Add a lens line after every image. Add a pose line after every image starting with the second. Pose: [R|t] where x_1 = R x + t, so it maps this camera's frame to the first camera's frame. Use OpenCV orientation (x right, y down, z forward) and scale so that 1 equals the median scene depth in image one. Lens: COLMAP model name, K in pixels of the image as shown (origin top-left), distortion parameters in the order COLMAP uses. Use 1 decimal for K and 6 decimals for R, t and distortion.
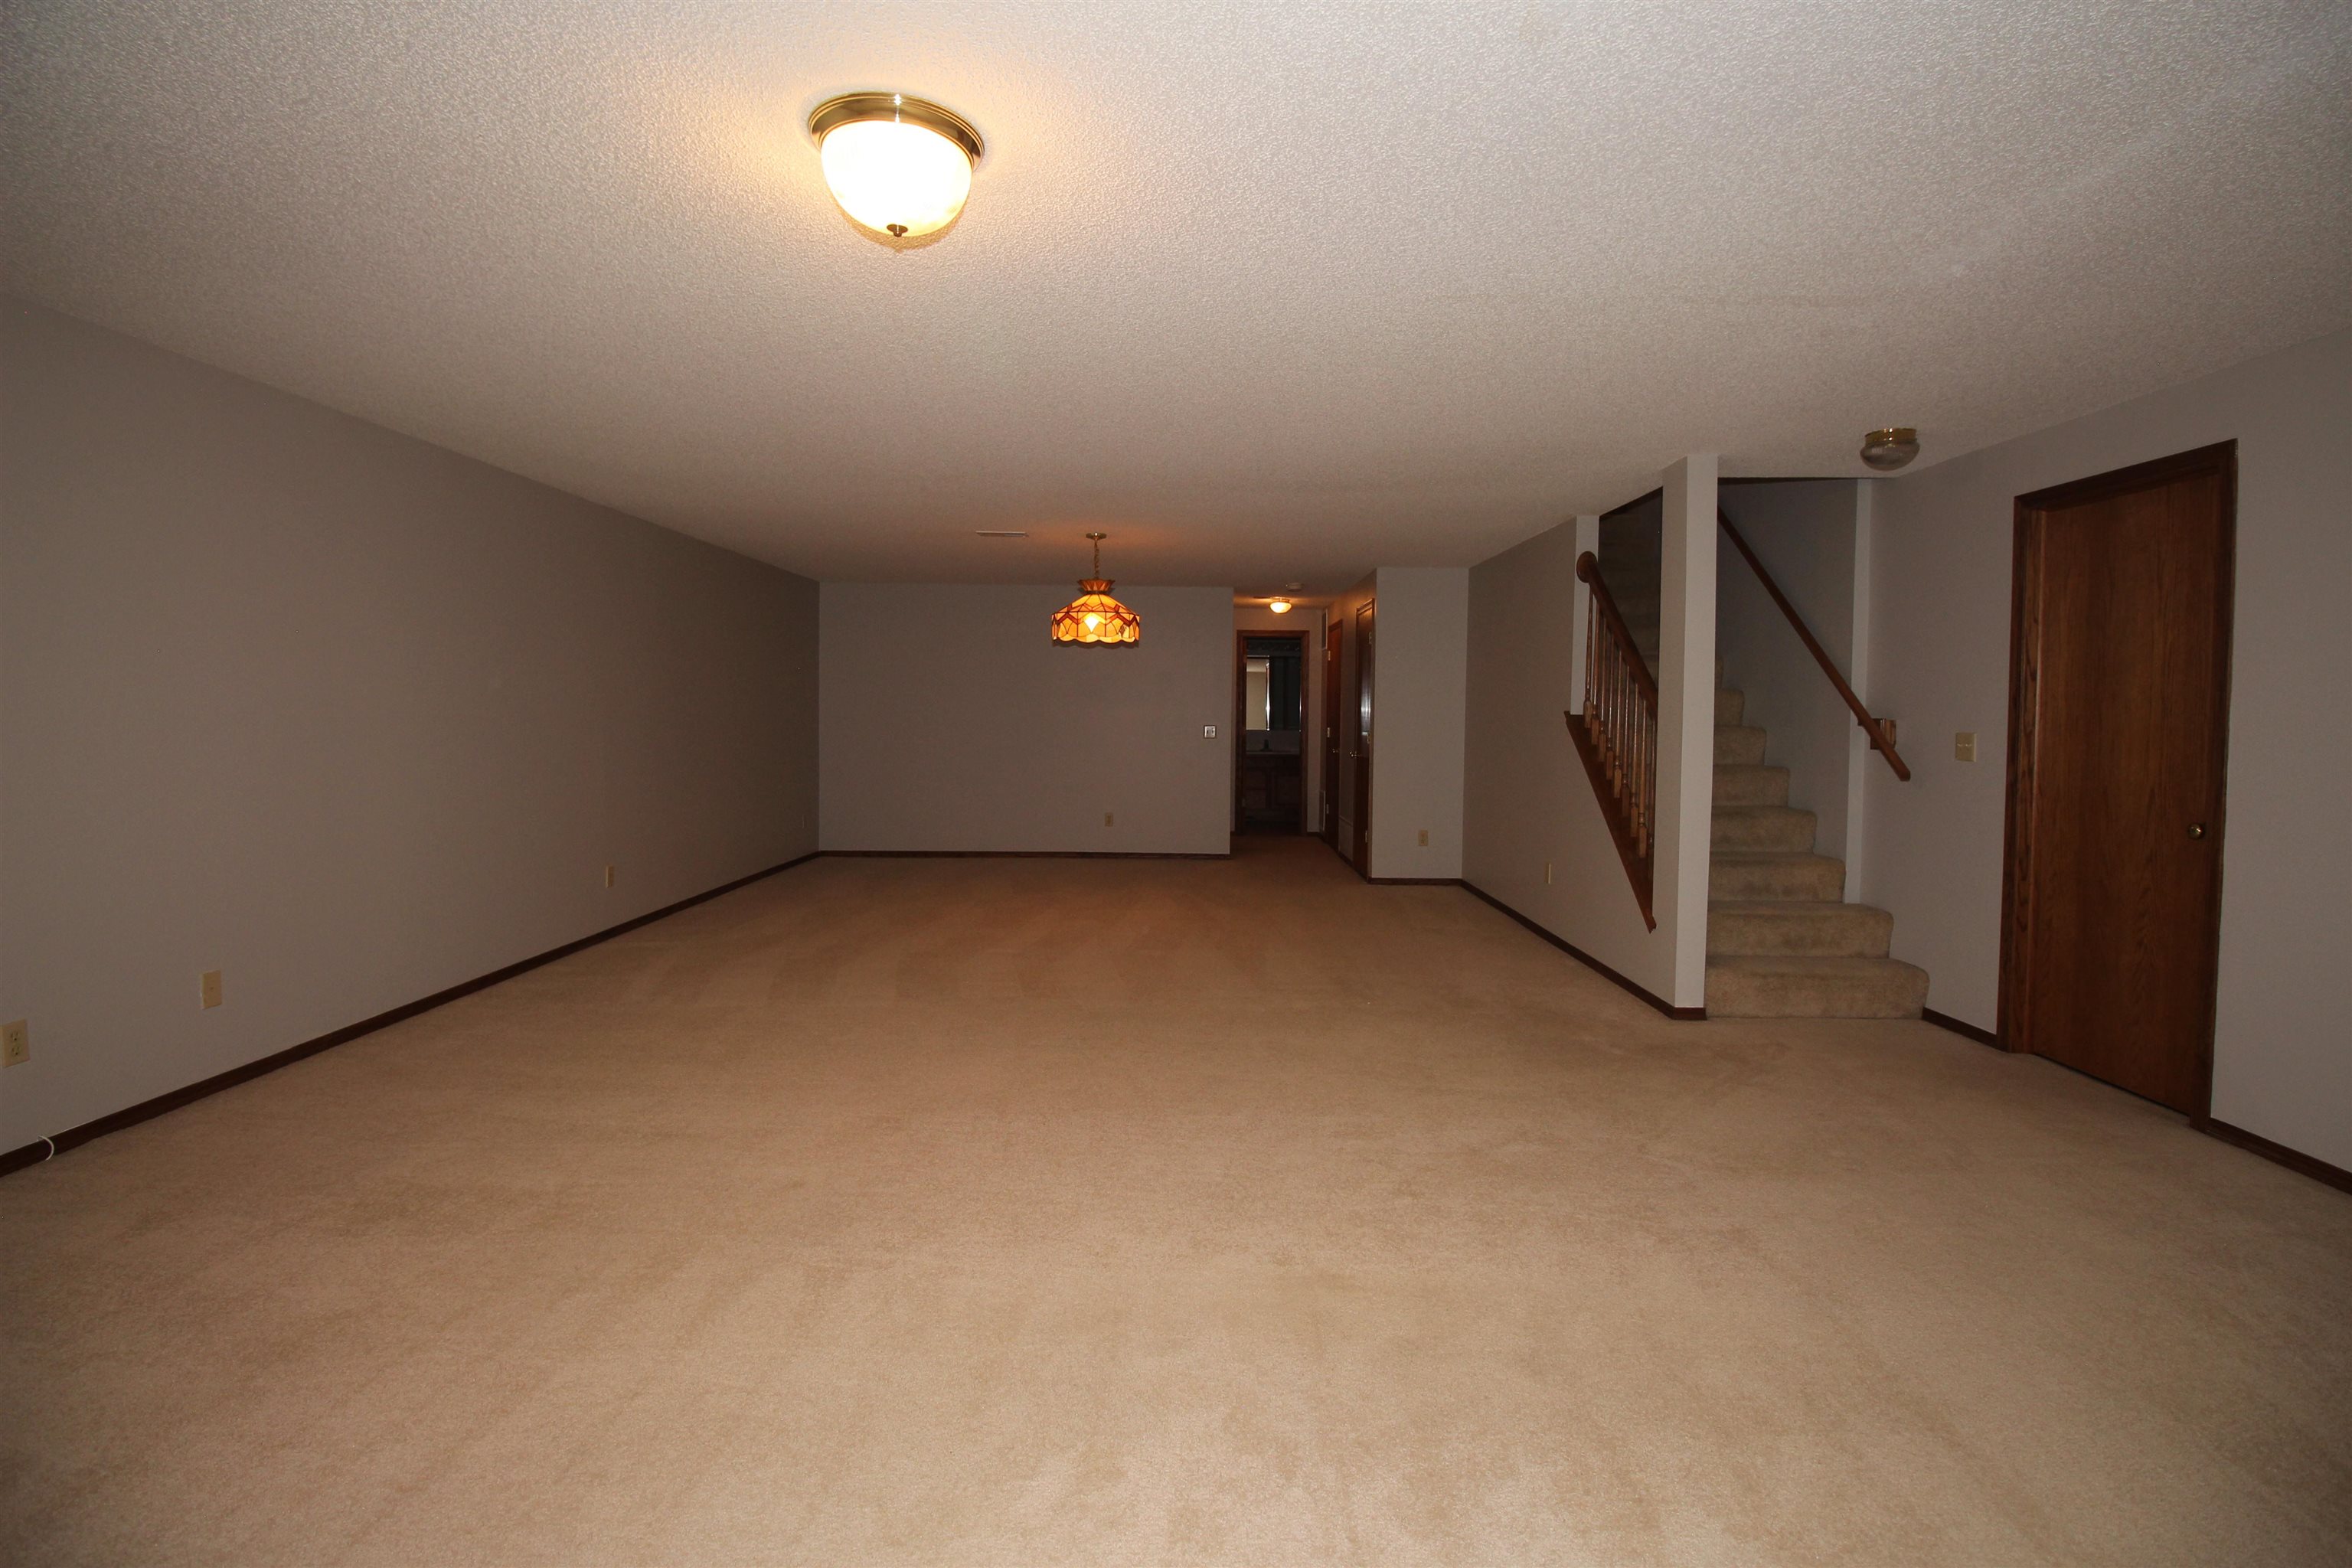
lens RADIAL K [[1072.1, 0, 1186.7], [0, 1072.1, 760.6], [0, 0, 1]] dist [-0.001331, -0.018520]
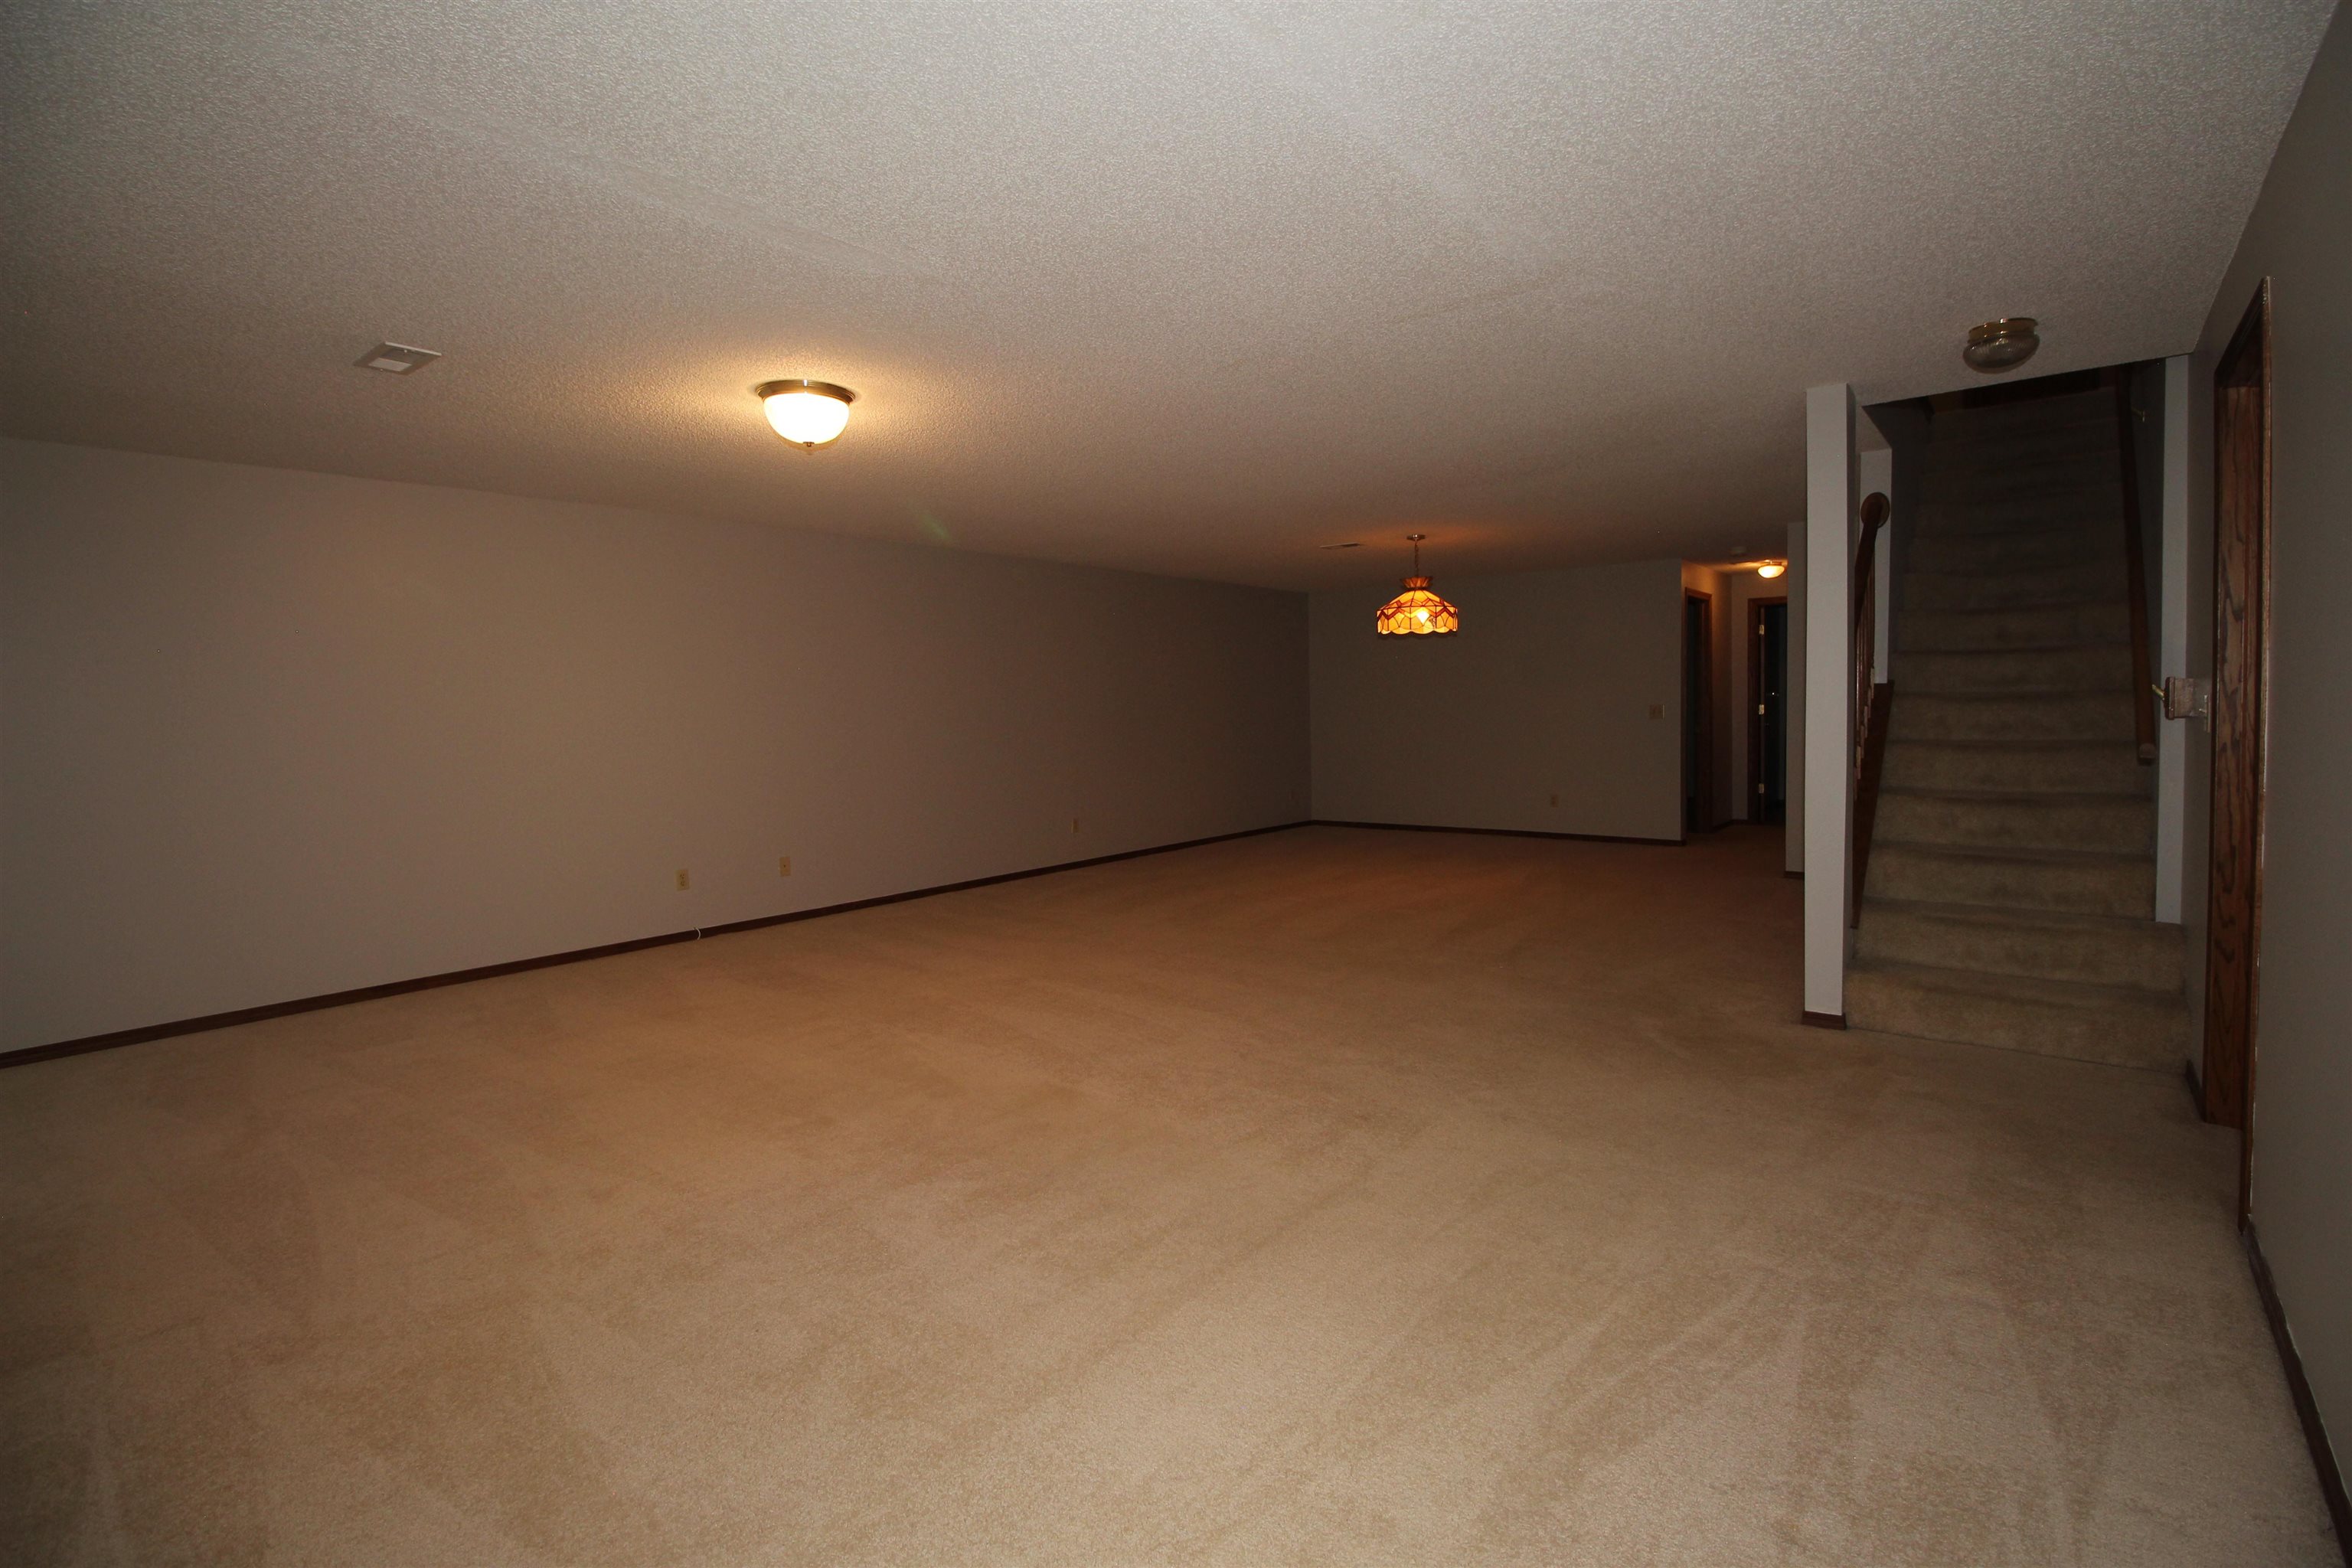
lens RADIAL K [[1072.1, 0, 1186.7], [0, 1072.1, 760.6], [0, 0, 1]] dist [-0.001331, -0.018520]
pose [[0.779170, 0.004413, -0.626797, 0.578349], [0.002635, 0.999943, 0.010316, 0.011086], [0.626807, -0.009690, 0.779115, -0.014294]]
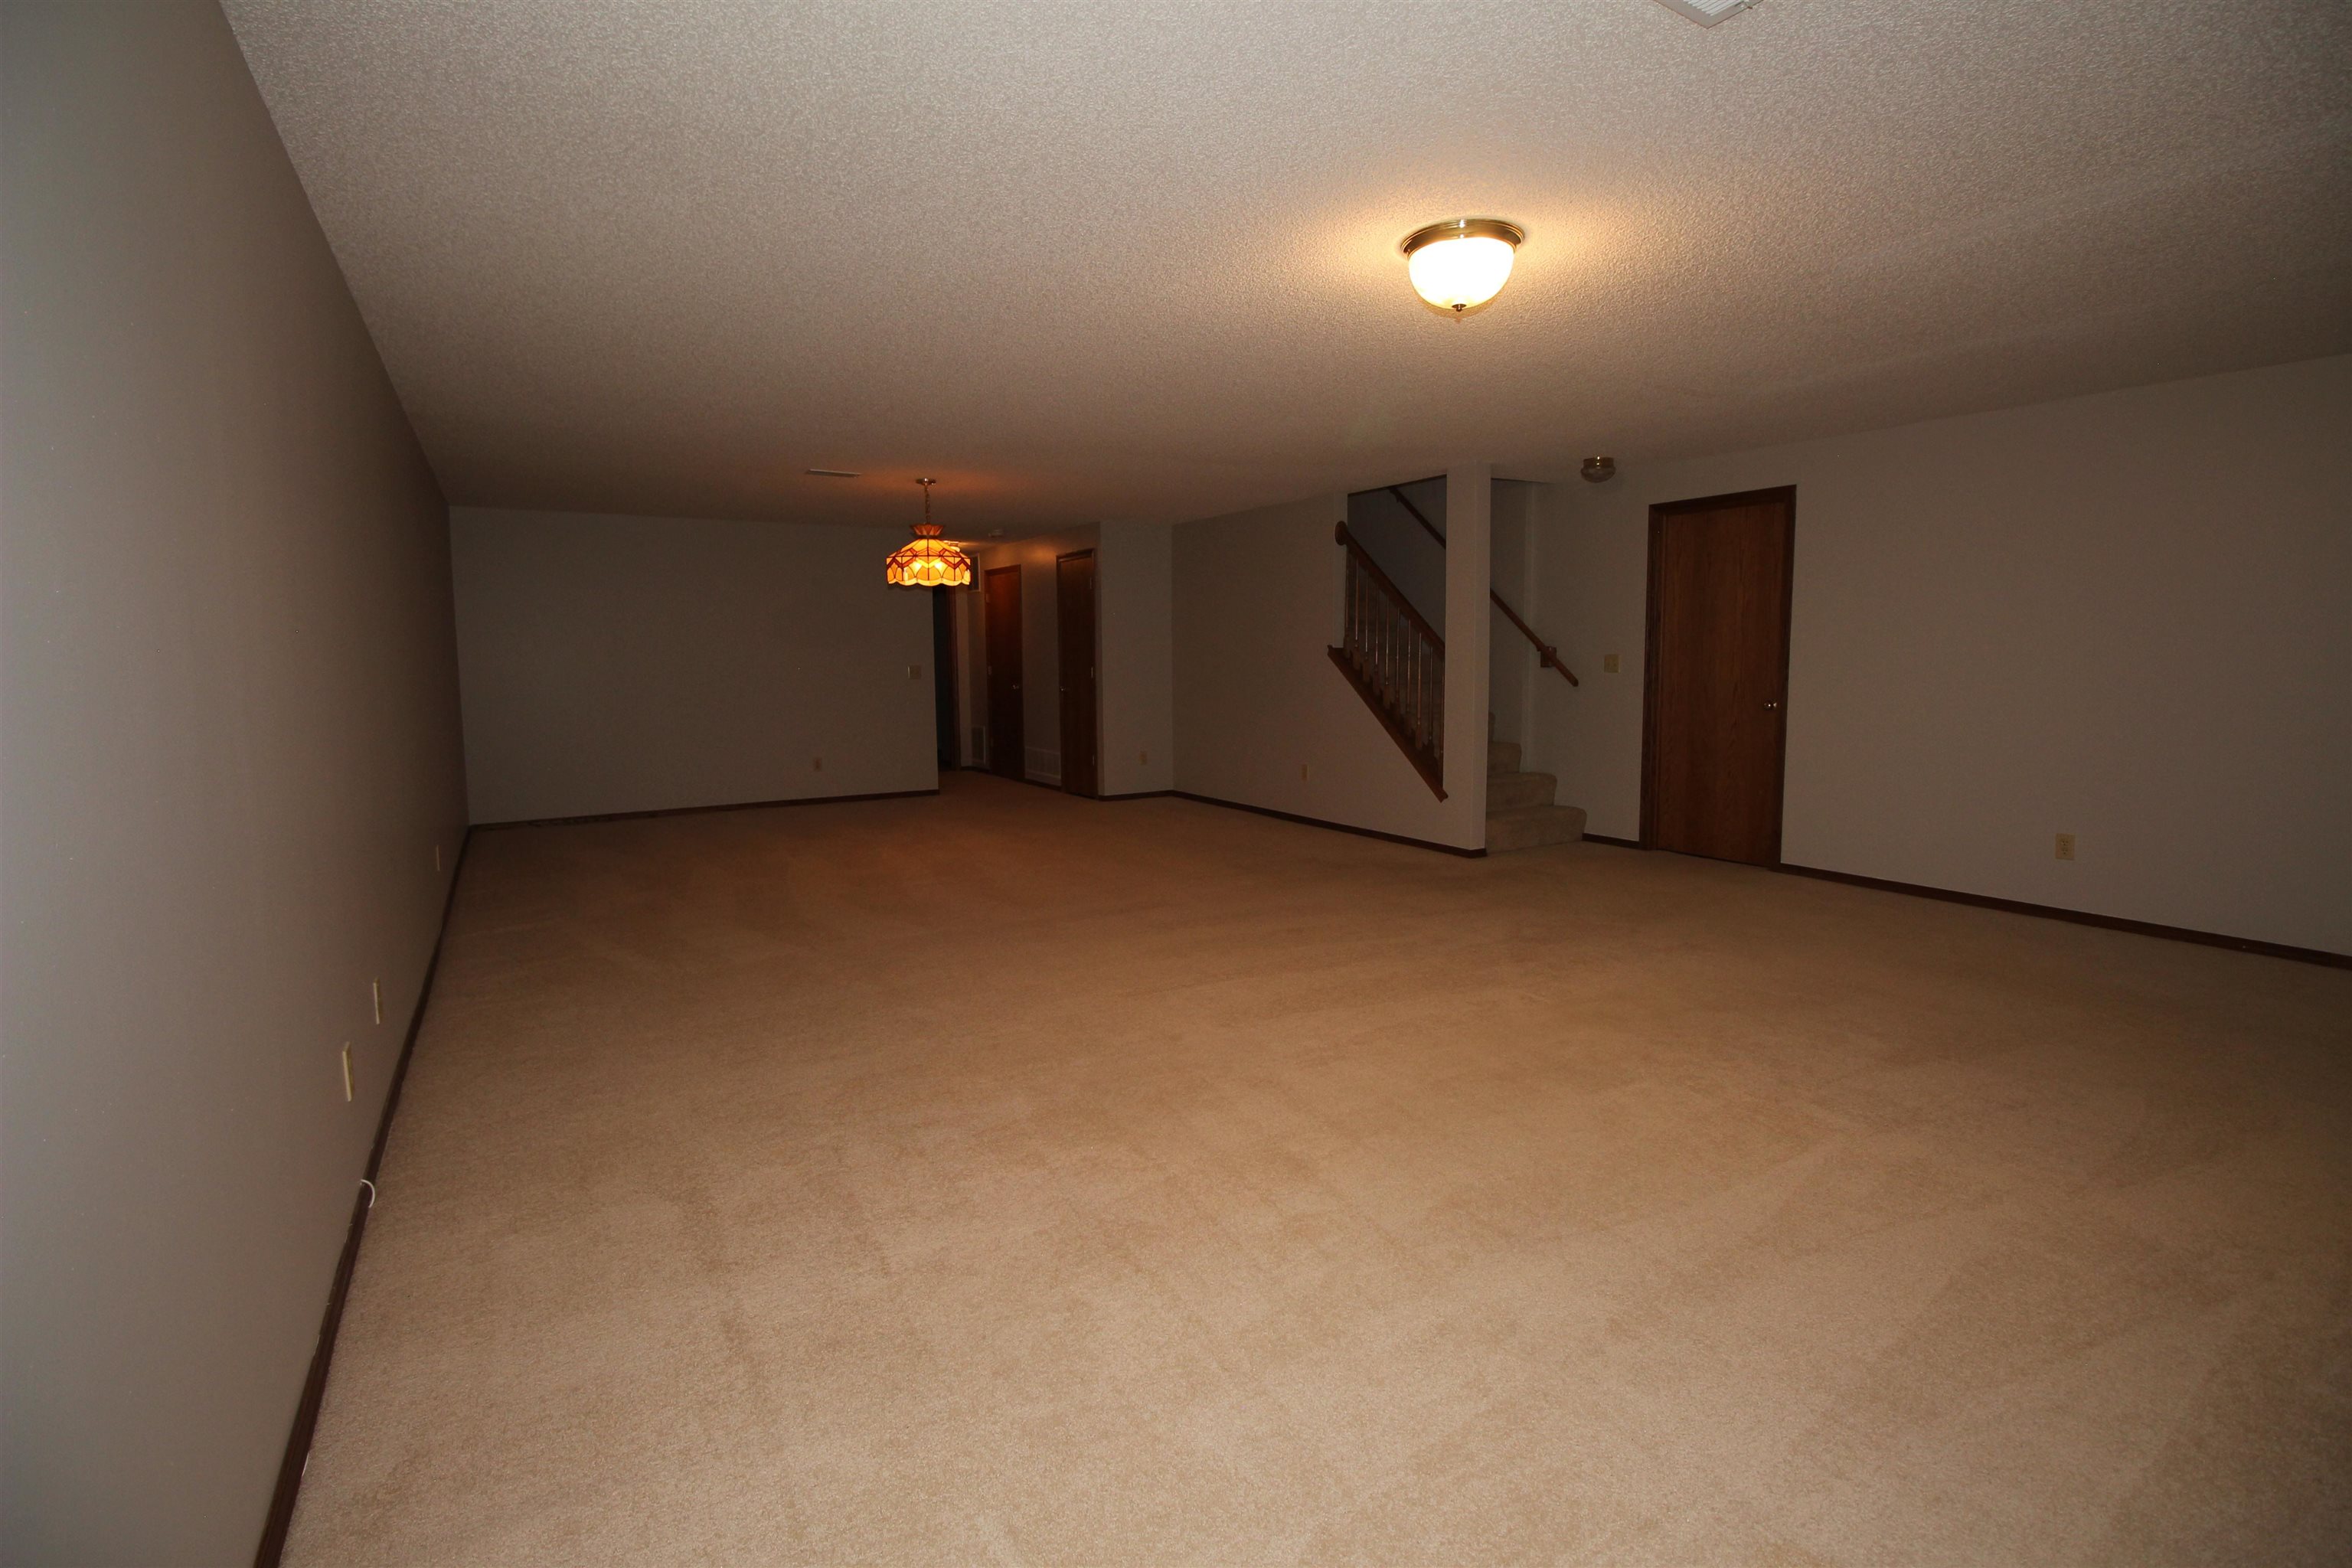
lens RADIAL K [[1072.1, 0, 1186.7], [0, 1072.1, 760.6], [0, 0, 1]] dist [-0.001331, -0.018520]
pose [[0.857771, -0.068345, 0.509469, -0.564077], [0.040548, 0.997030, 0.065482, 0.000951], [-0.512431, -0.035511, 0.857994, -0.033467]]
